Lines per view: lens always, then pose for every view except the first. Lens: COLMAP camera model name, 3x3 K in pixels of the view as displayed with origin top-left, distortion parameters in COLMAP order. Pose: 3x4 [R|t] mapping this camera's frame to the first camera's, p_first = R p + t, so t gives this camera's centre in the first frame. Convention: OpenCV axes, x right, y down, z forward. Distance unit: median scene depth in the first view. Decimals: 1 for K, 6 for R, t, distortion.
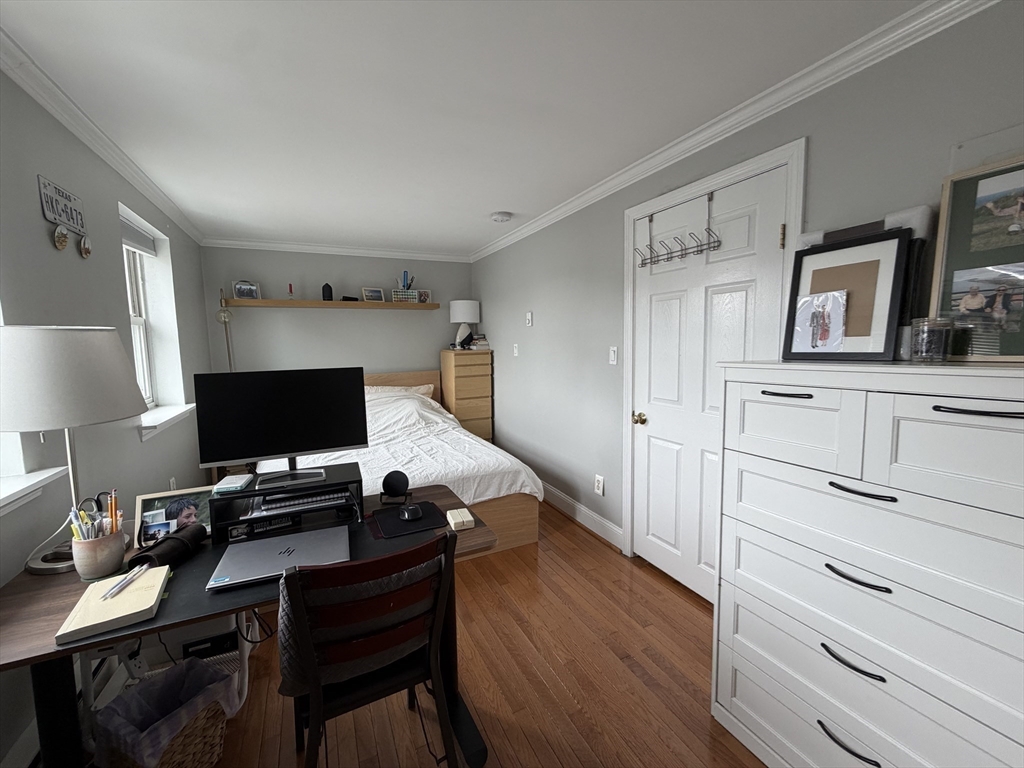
lens RADIAL K [[407.9, 0, 507.6], [0, 407.9, 383.1], [0, 0, 1]] dist [0.000594, -0.000044]
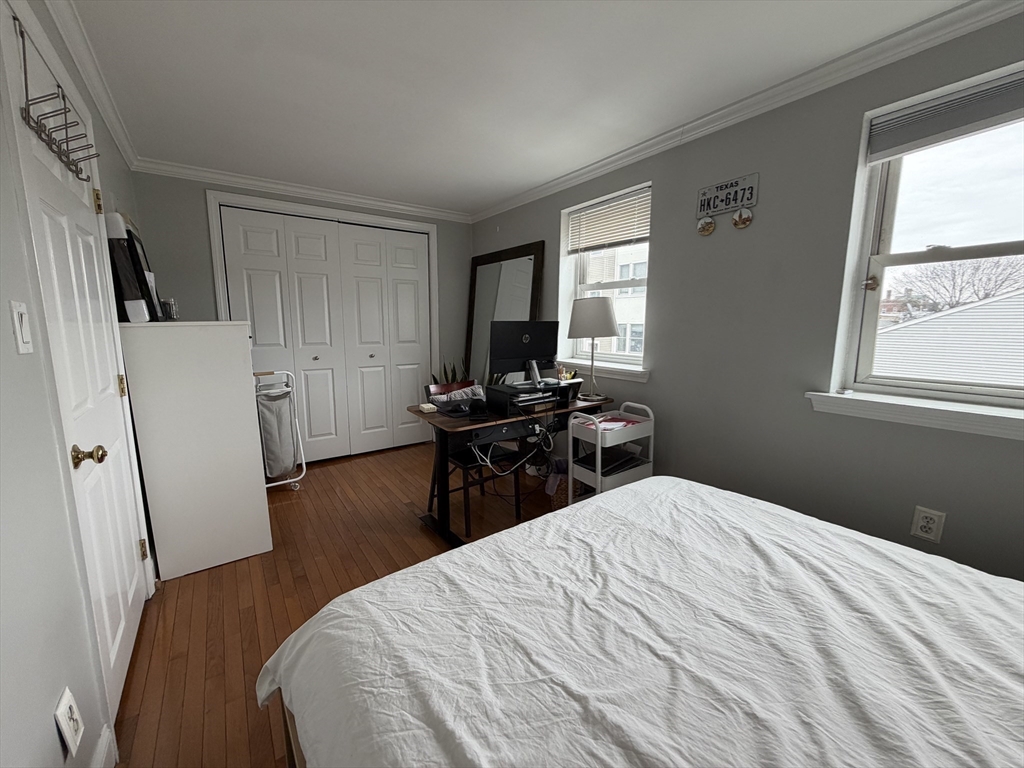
lens RADIAL K [[407.9, 0, 507.6], [0, 407.9, 383.1], [0, 0, 1]] dist [0.000594, -0.000044]
pose [[-0.986142, 0.043940, -0.159980, -0.091693], [0.002980, 0.968824, 0.247732, -0.106215], [0.165878, 0.243822, -0.955529, 1.400663]]
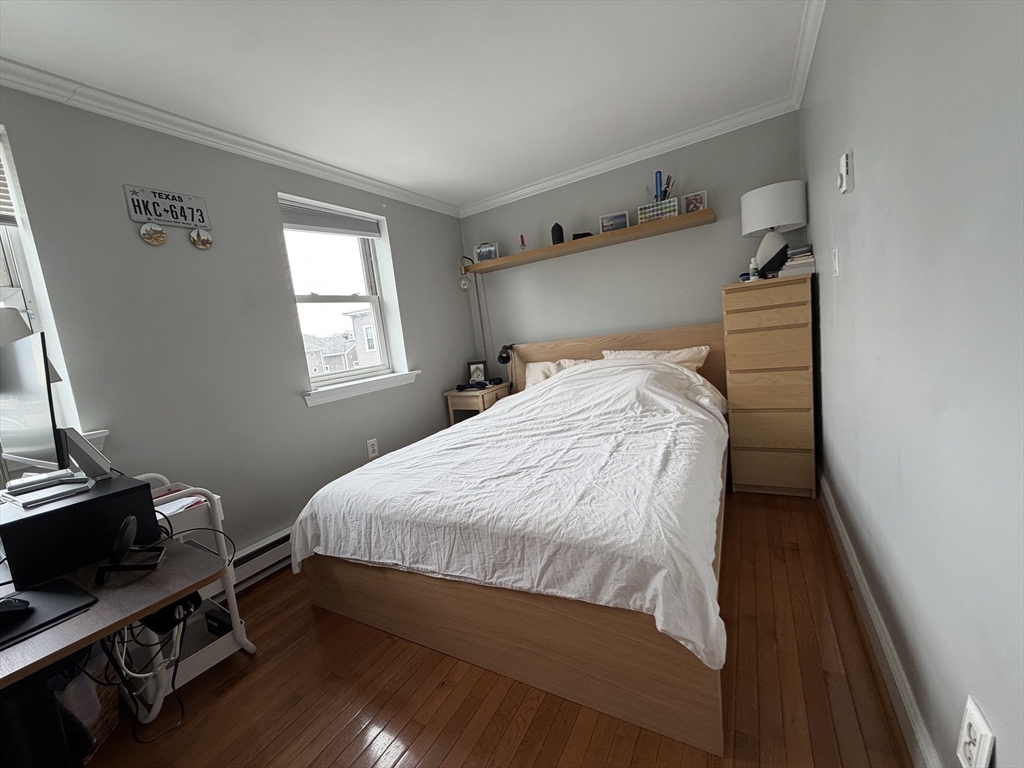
lens RADIAL K [[407.9, 0, 507.6], [0, 407.9, 383.1], [0, 0, 1]] dist [0.000594, -0.000044]
pose [[0.556261, 0.052506, -0.829347, 0.279219], [0.026592, 0.996366, 0.080916, 0.002139], [0.830582, -0.067064, 0.552843, 0.687027]]
